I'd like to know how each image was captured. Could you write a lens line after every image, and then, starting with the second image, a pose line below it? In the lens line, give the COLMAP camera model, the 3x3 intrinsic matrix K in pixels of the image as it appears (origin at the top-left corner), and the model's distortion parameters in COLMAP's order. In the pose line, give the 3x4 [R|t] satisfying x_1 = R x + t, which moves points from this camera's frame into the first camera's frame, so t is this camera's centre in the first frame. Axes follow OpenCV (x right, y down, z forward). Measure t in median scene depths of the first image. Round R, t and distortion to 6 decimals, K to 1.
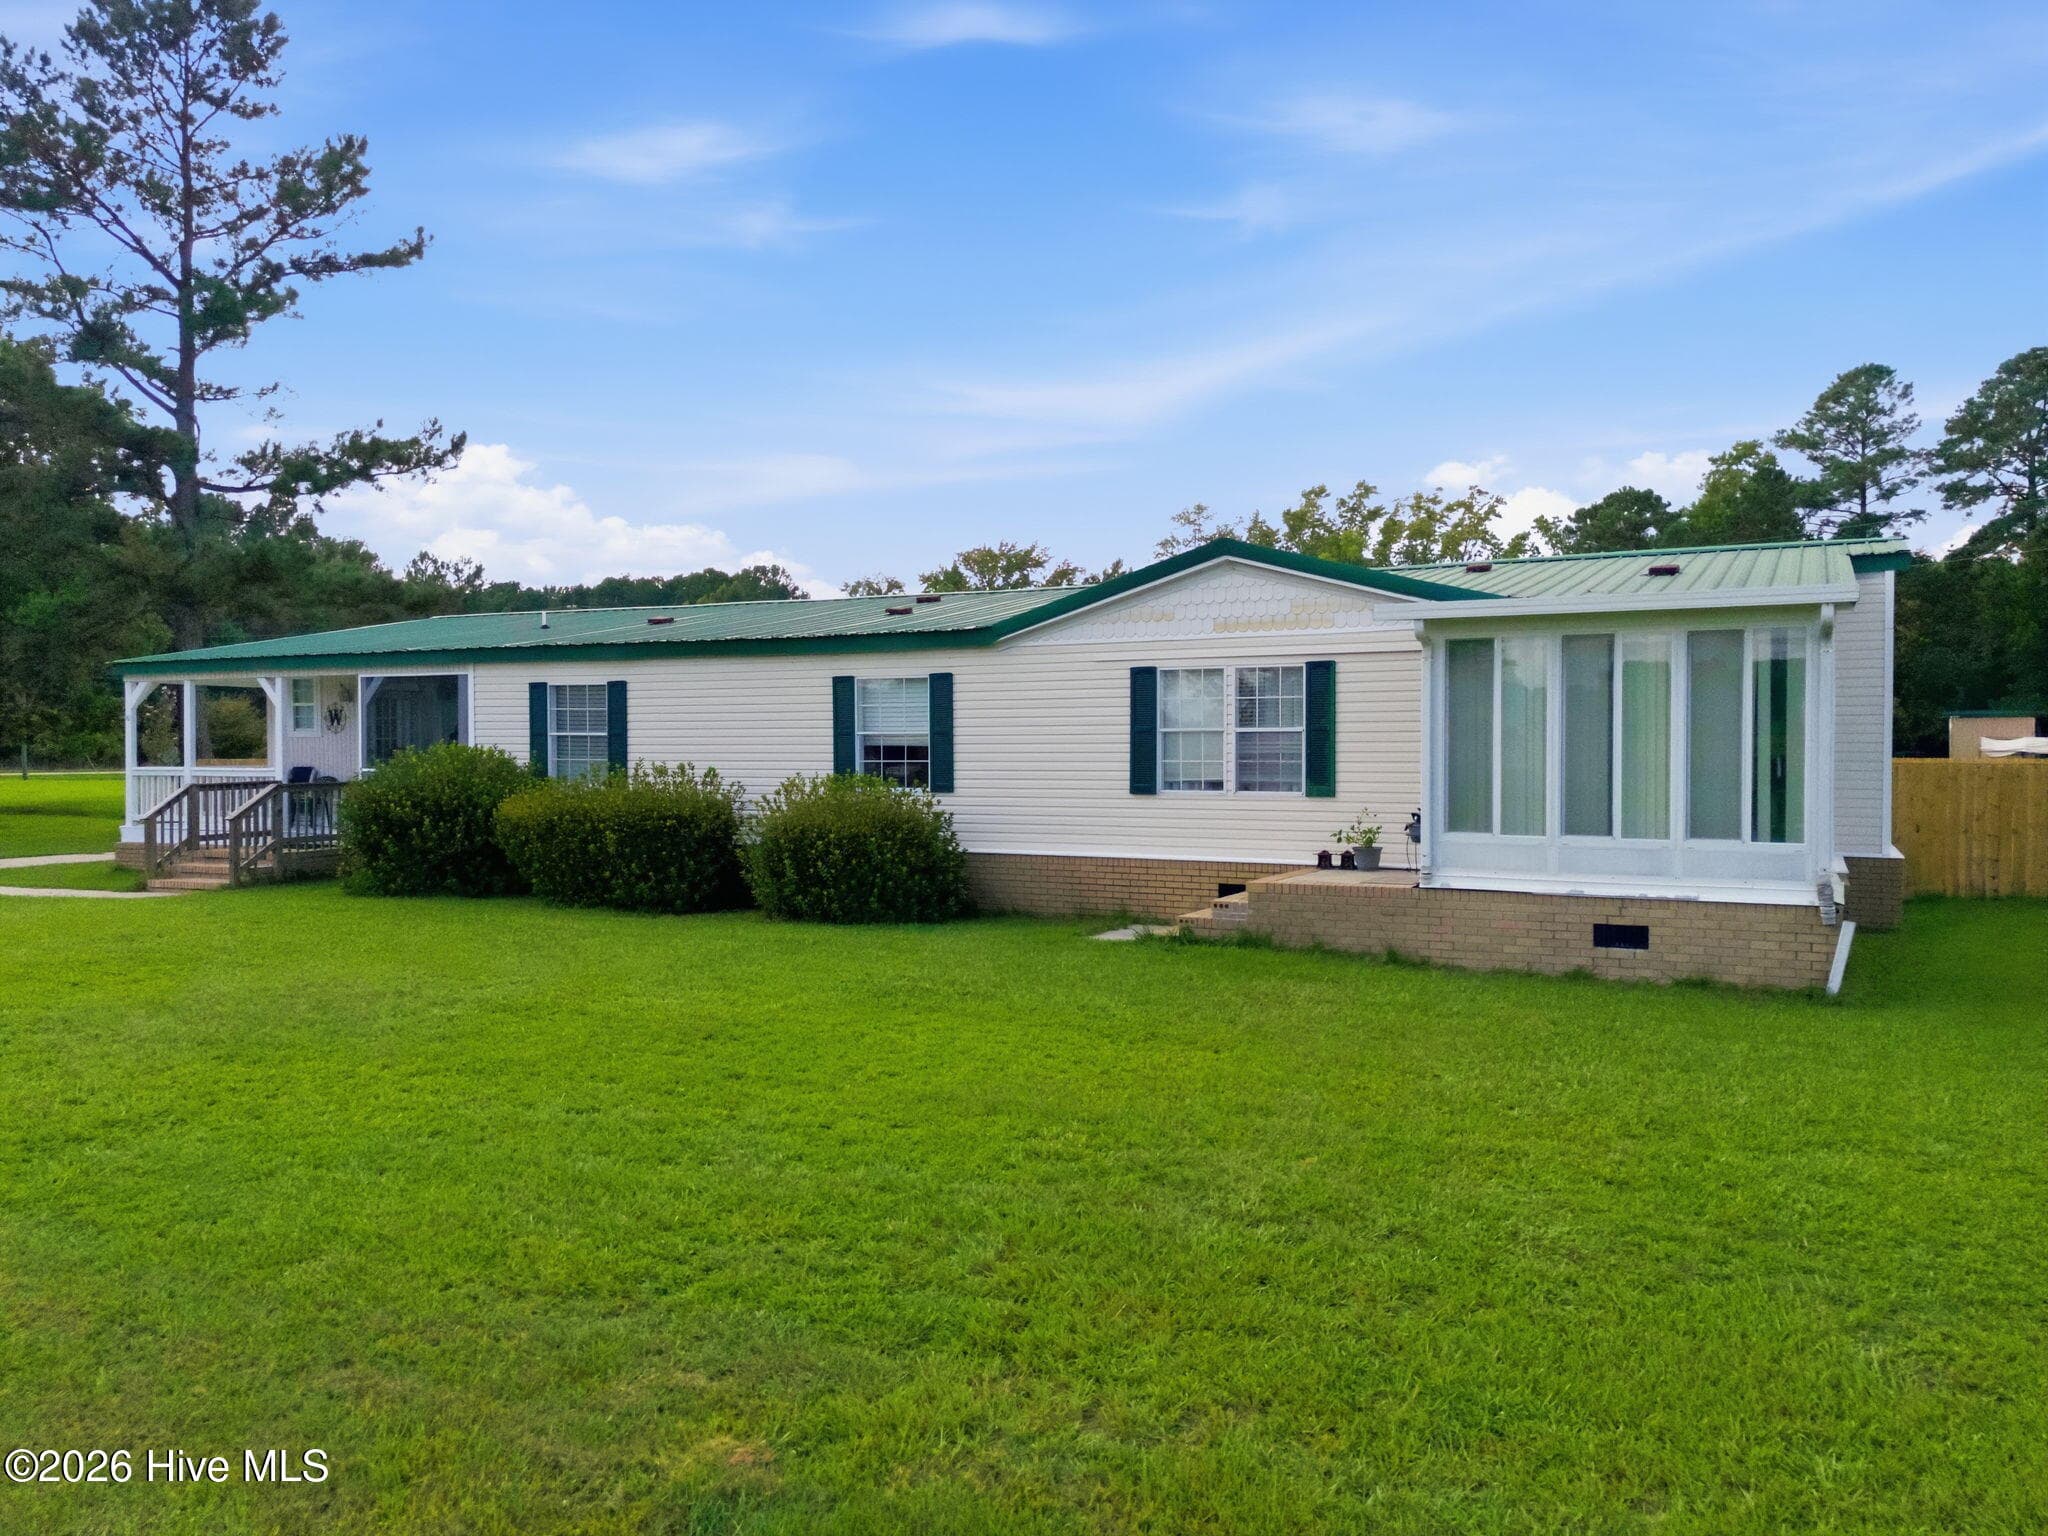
lens RADIAL K [[1501.5, 0, 1020.7], [0, 1501.5, 768.8], [0, 0, 1]] dist [0.077603, -0.070000]
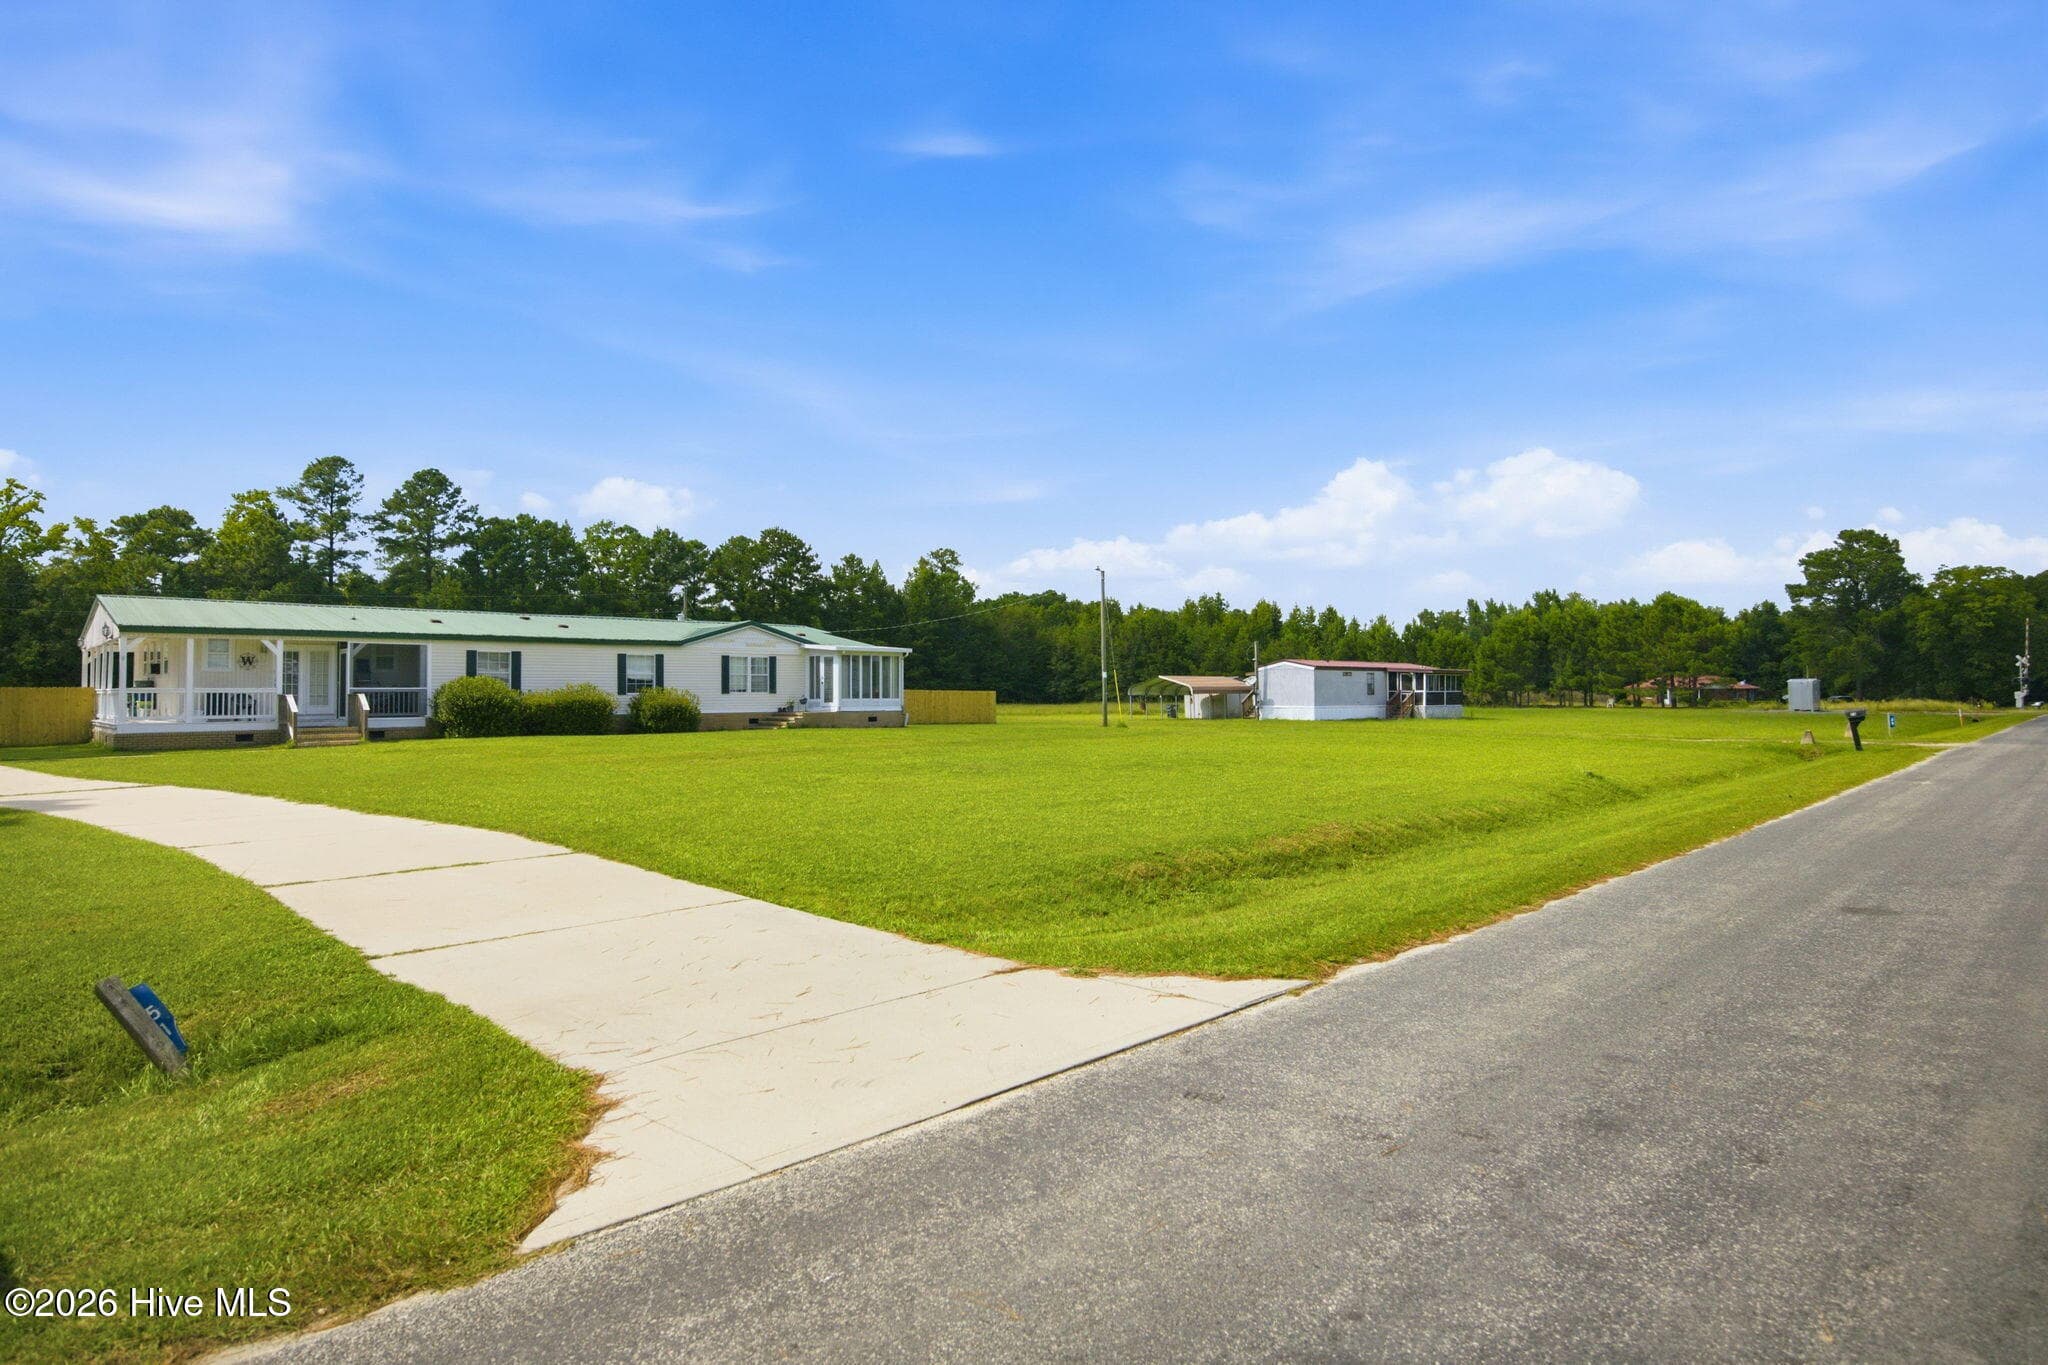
lens RADIAL K [[1161.7, 0, 1017.7], [0, 1161.7, 650.1], [0, 0, 1]] dist [-0.003827, -0.001762]
pose [[0.342523, 0.035544, 0.938837, -1.434576], [0.020070, 0.998779, -0.045136, 0.033828], [-0.939295, 0.034303, 0.341392, -0.338362]]
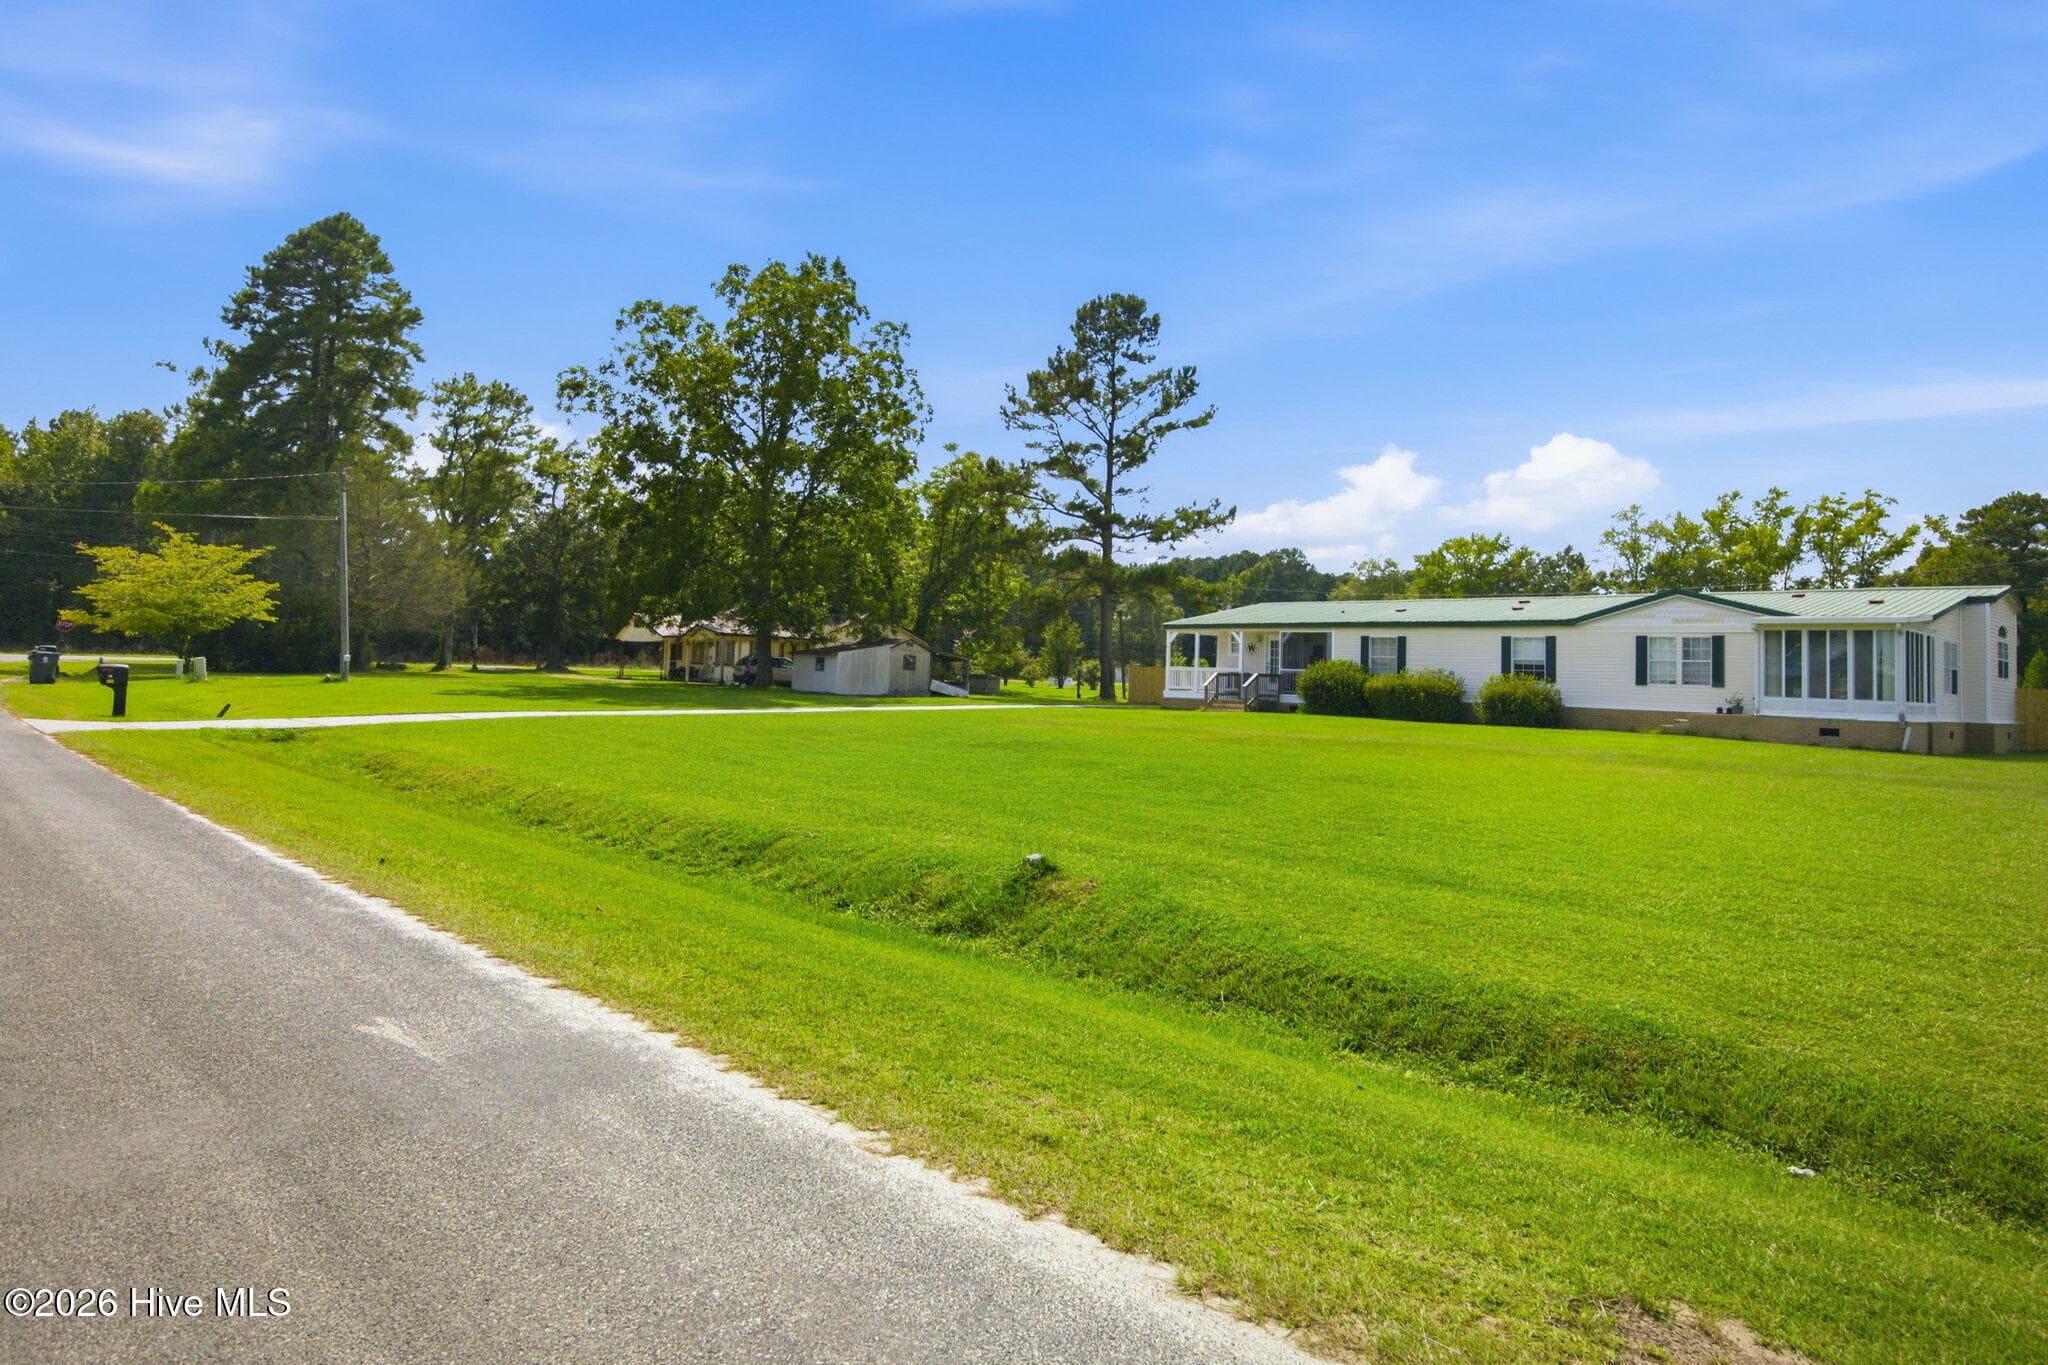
lens RADIAL K [[1161.7, 0, 1017.2], [0, 1161.7, 634.6], [0, 0, 1]] dist [-0.003827, -0.001762]
pose [[0.934299, 0.021450, -0.355844, -0.143638], [-0.040091, 0.998178, -0.045091, 0.042641], [0.354228, 0.056394, 0.933457, -0.845660]]
